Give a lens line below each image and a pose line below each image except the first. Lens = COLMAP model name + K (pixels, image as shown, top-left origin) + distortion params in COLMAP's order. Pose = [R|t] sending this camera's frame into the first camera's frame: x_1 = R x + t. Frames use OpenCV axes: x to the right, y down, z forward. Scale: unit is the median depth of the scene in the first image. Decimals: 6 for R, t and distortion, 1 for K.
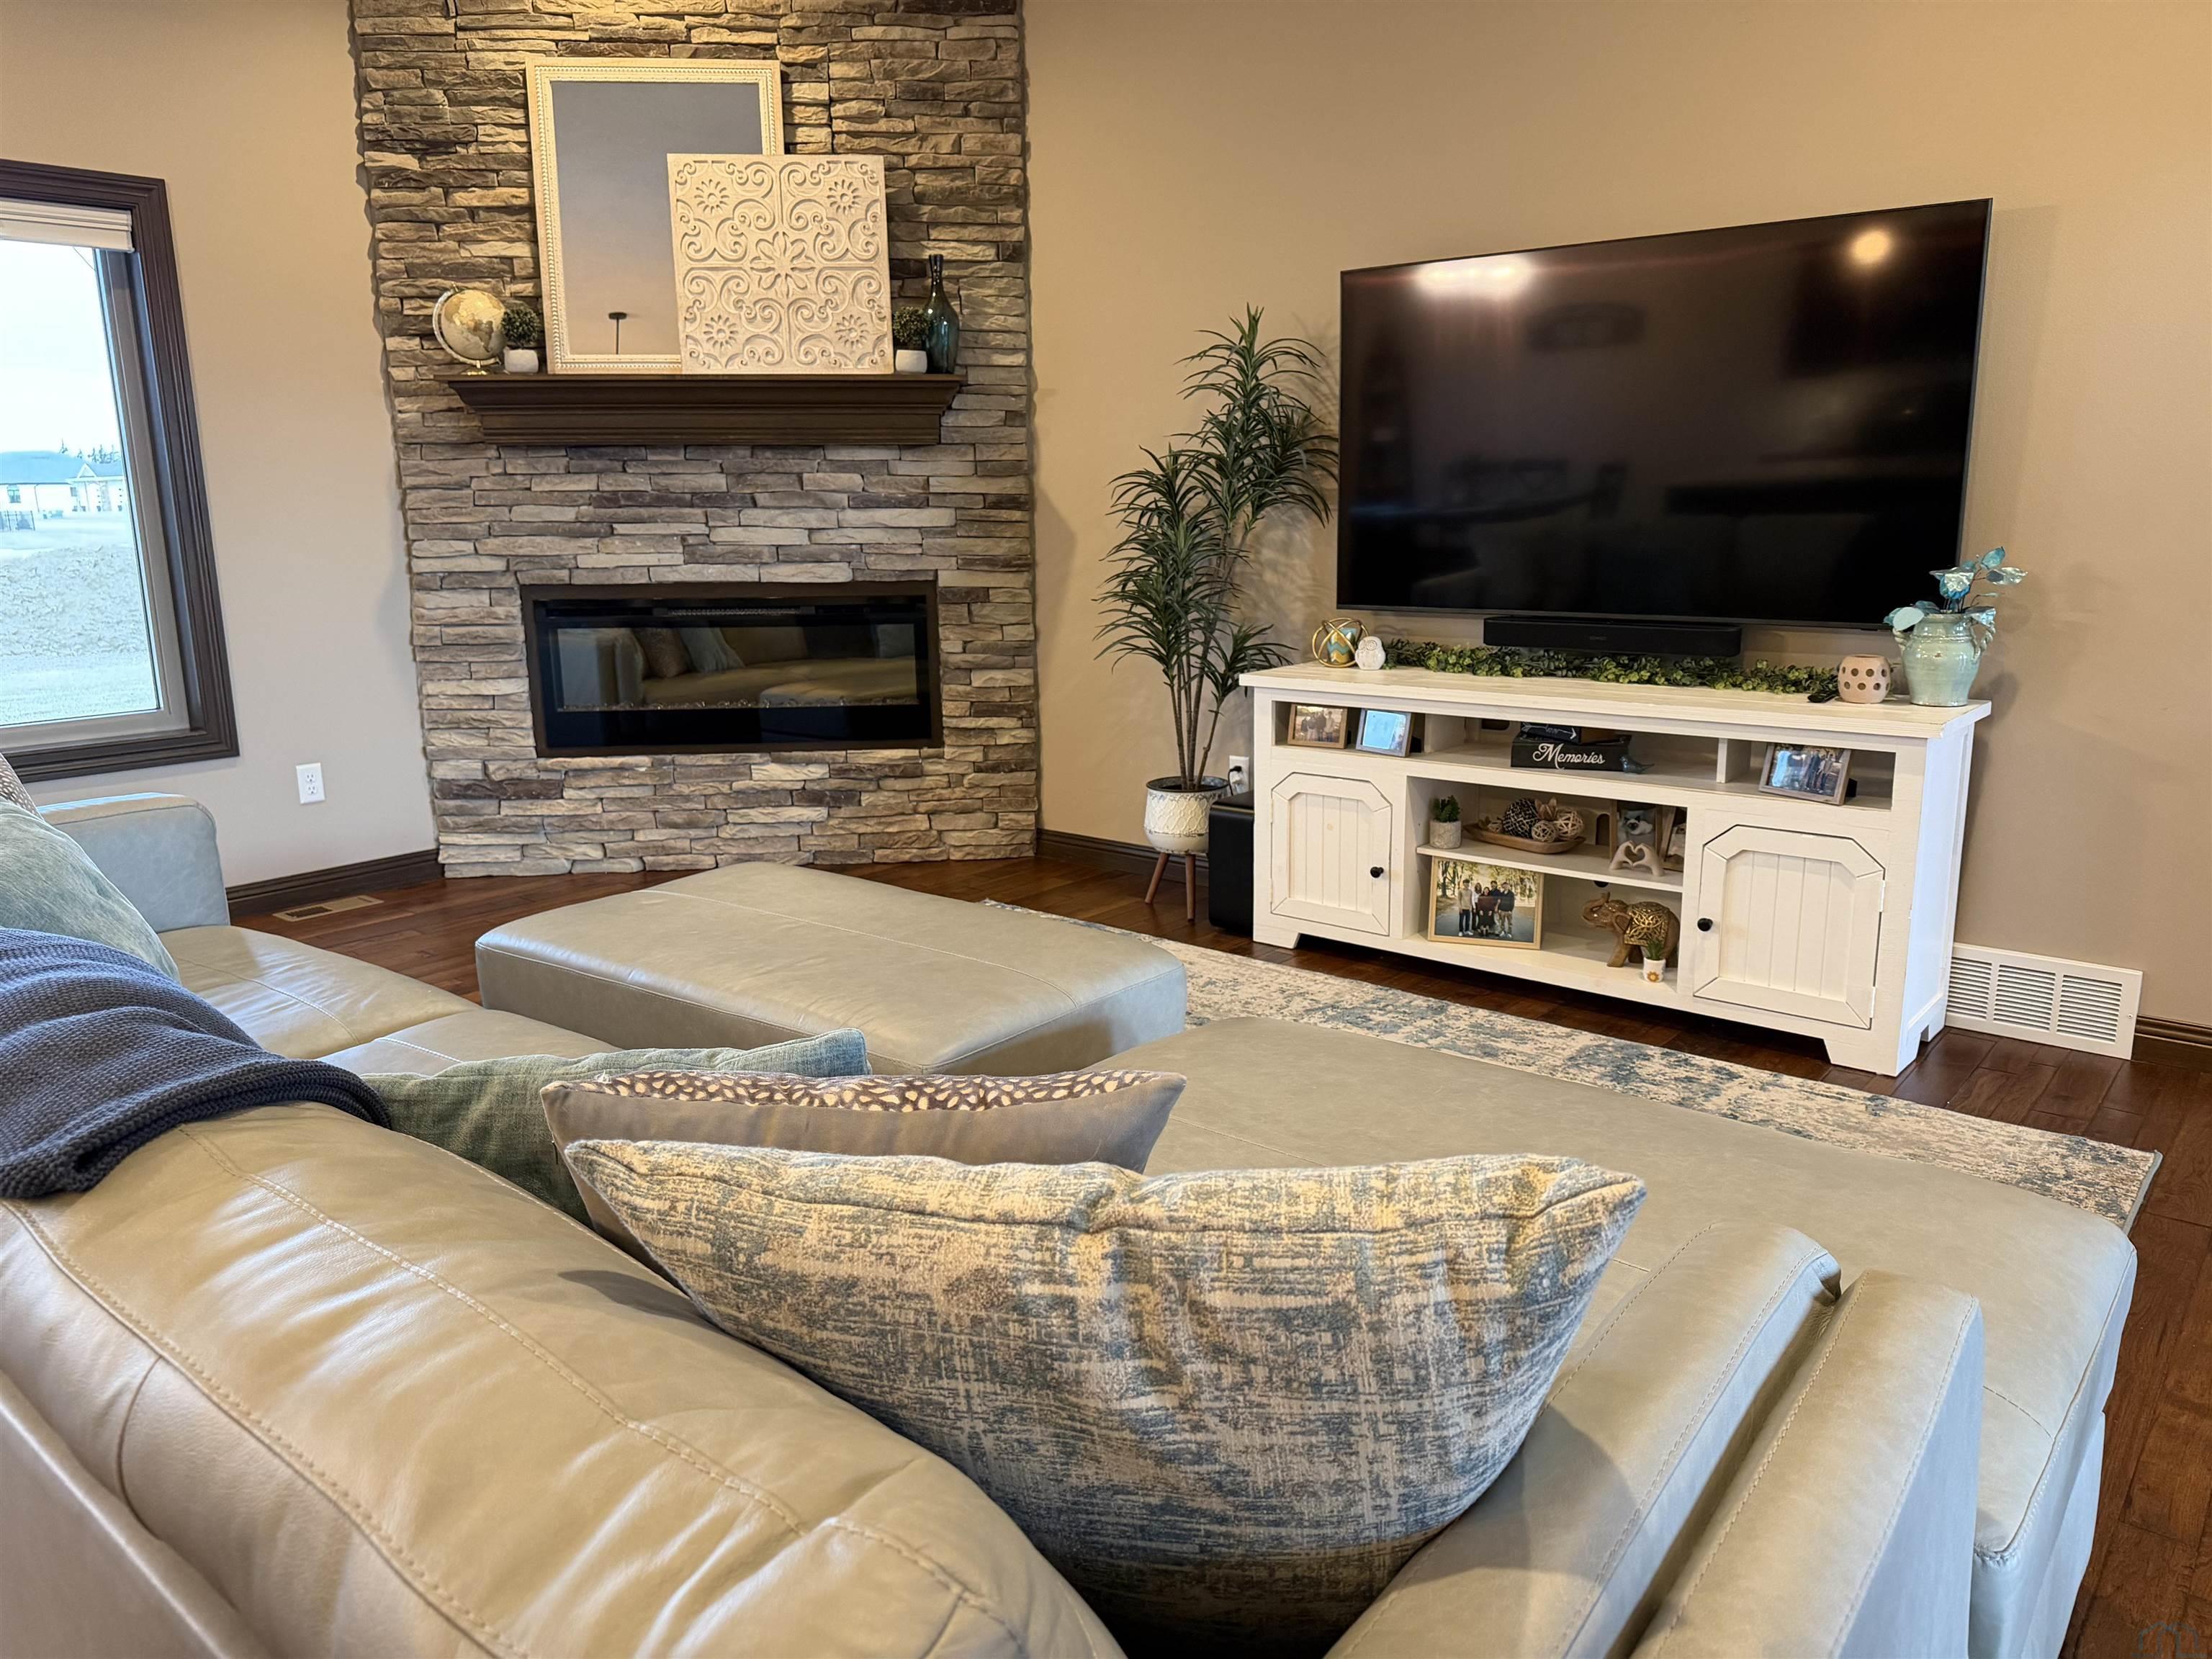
lens RADIAL K [[1552.4, 0, 1101.9], [0, 1552.4, 835.1], [0, 0, 1]] dist [0.022798, -0.025793]
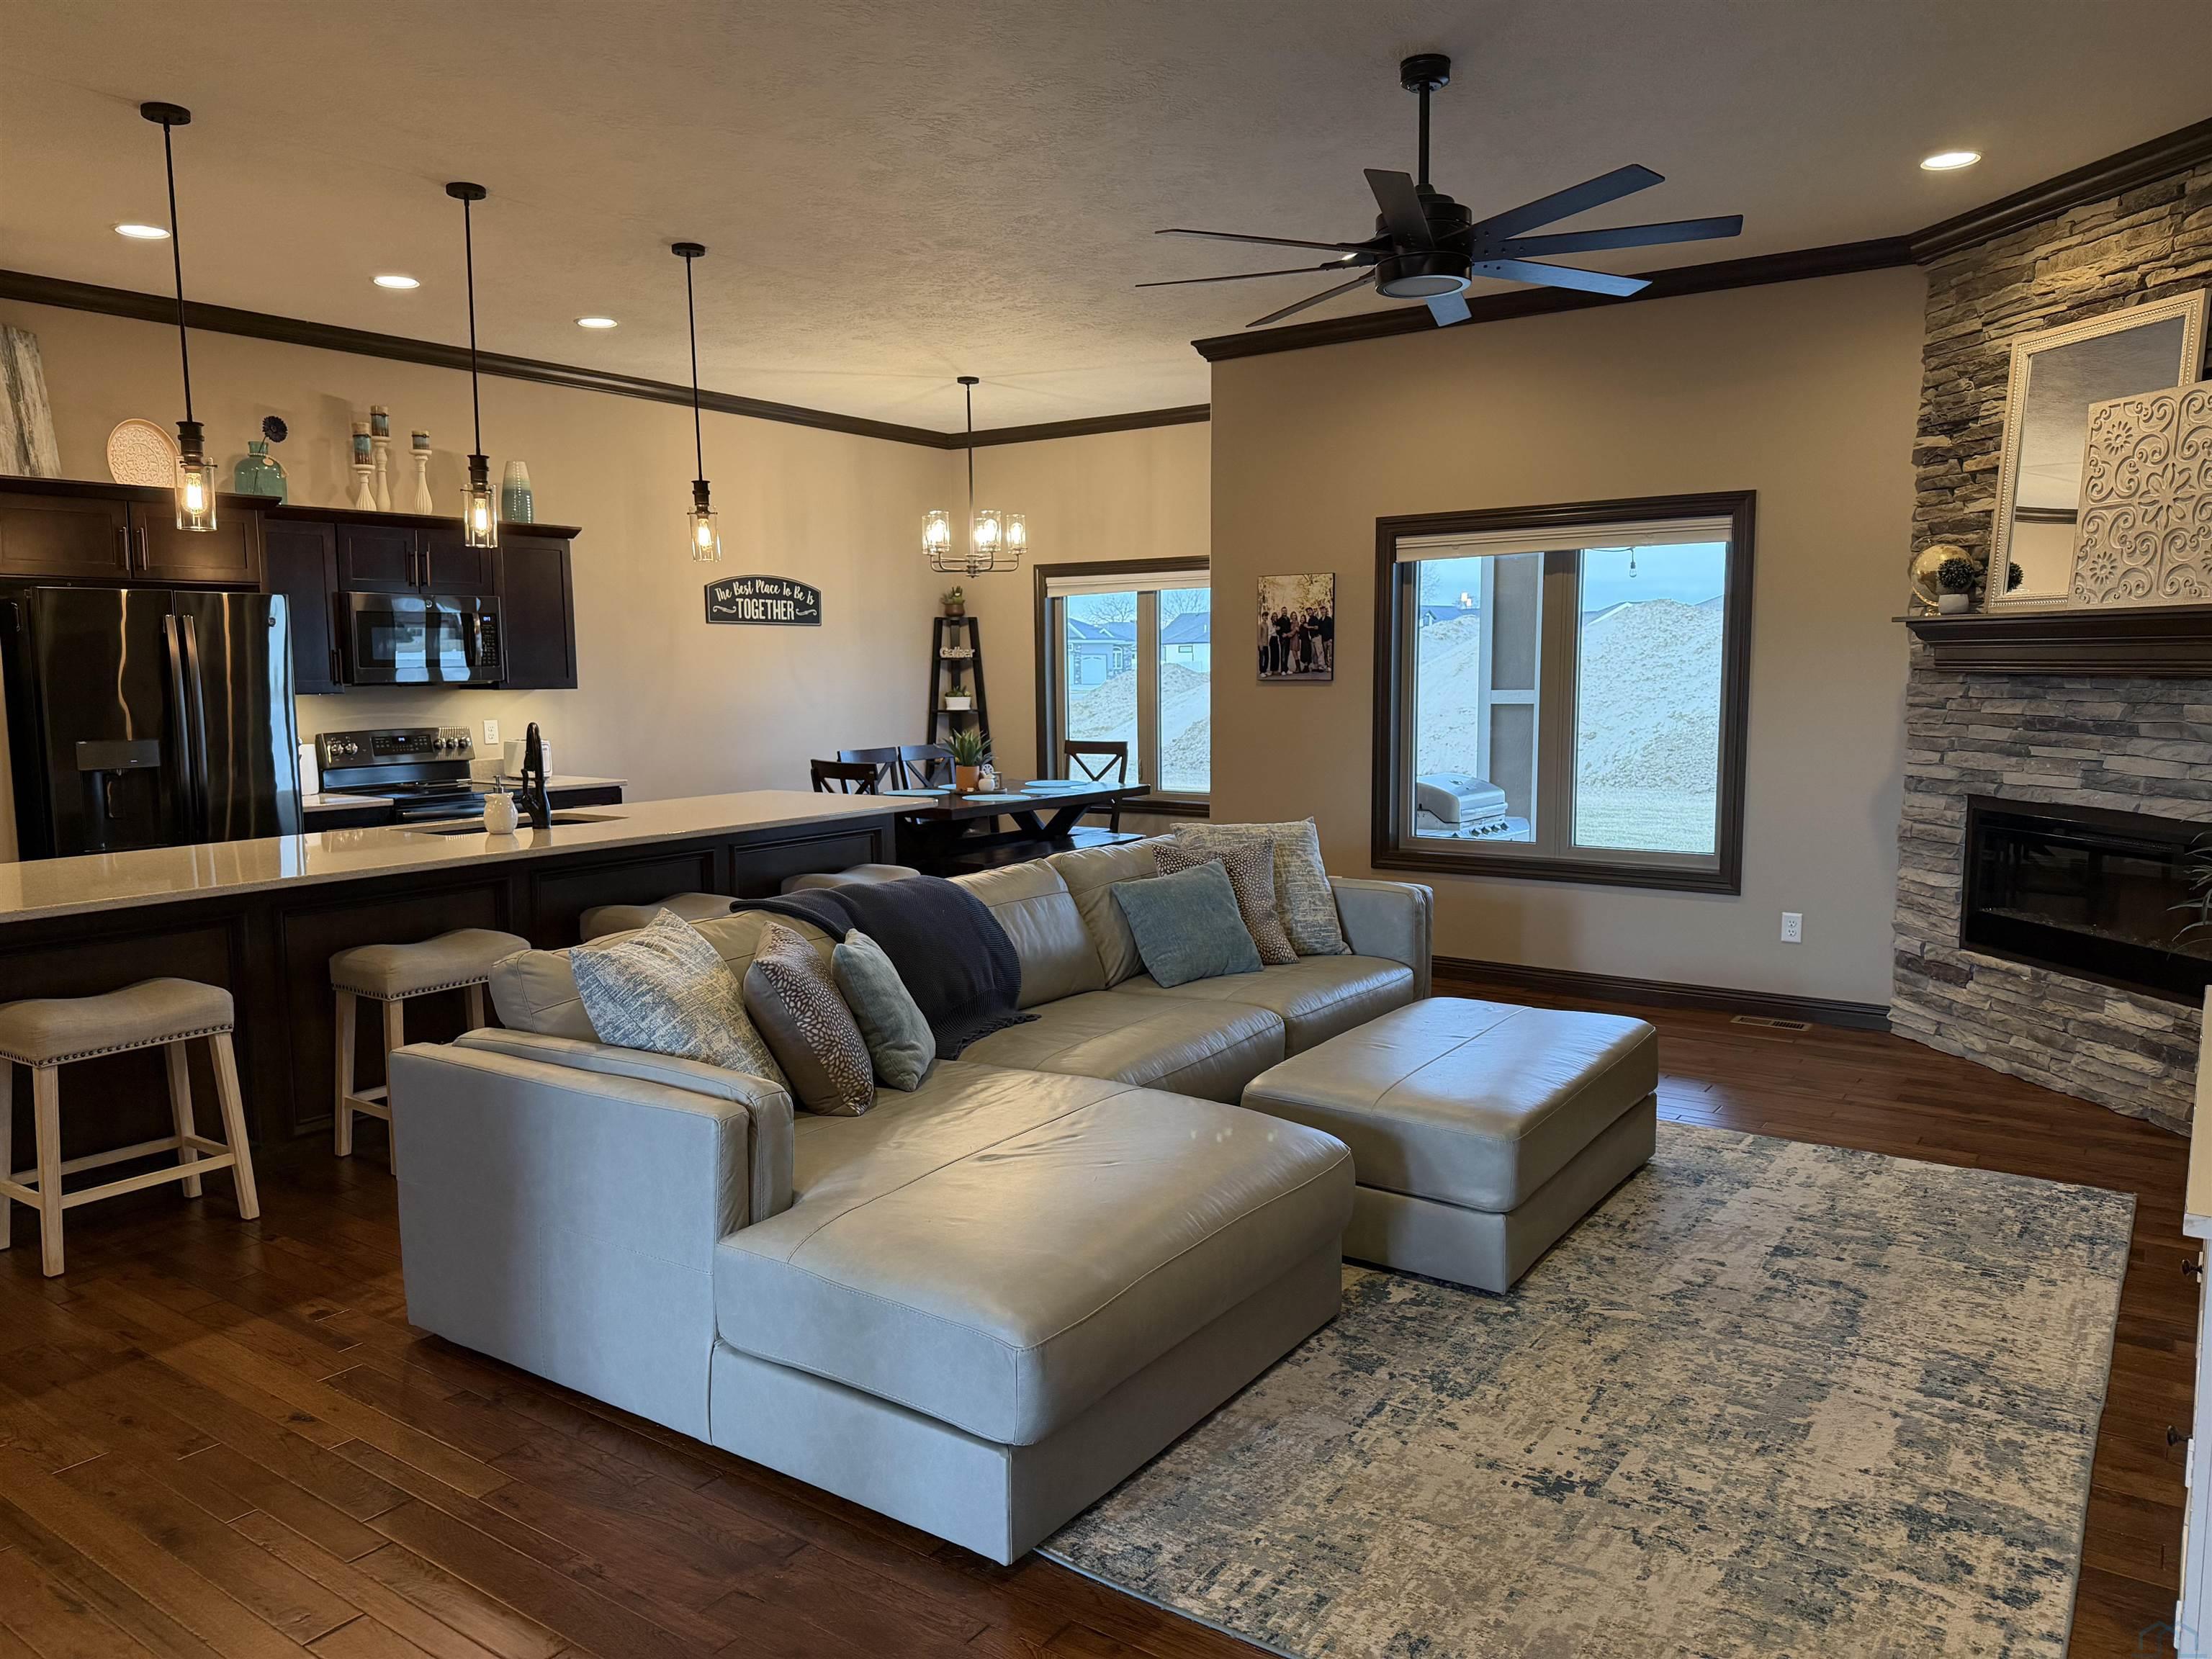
lens RADIAL K [[1552.4, 0, 1096.9], [0, 1552.4, 825.4], [0, 0, 1]] dist [0.022798, -0.025793]
pose [[0.096433, 0.117807, -0.988343, 0.703474], [-0.193323, 0.976278, 0.097507, -0.131726], [0.976385, 0.181666, 0.116921, 0.273733]]
